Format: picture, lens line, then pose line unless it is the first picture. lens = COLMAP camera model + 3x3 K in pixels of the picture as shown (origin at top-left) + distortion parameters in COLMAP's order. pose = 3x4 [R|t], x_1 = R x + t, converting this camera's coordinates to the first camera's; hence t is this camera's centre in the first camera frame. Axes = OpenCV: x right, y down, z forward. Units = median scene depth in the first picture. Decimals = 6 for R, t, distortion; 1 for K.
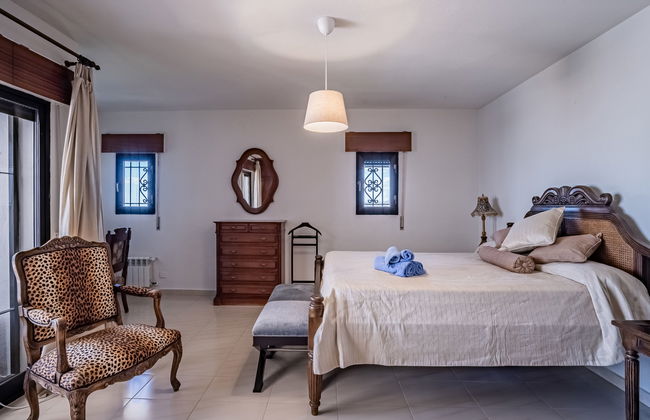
lens RADIAL K [[325.9, 0, 320.3], [0, 325.9, 207.5], [0, 0, 1]] dist [-0.010504, -0.001457]
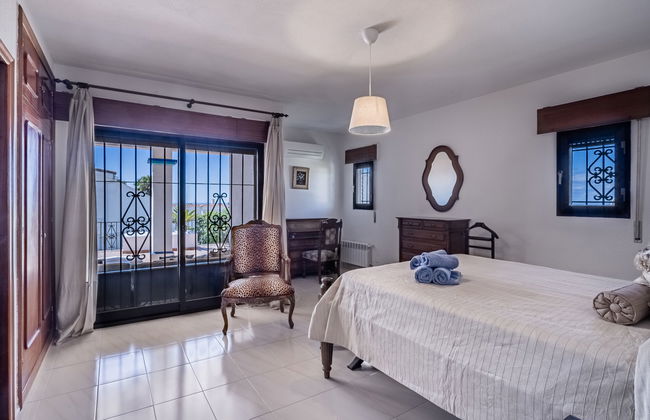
lens RADIAL K [[325.9, 0, 320.5], [0, 325.9, 203.7], [0, 0, 1]] dist [-0.010504, -0.001457]
pose [[0.571619, 0.005484, -0.820501, 0.433379], [-0.009611, 0.999954, -0.000013, -0.000629], [0.820463, 0.007893, 0.571645, 0.134245]]
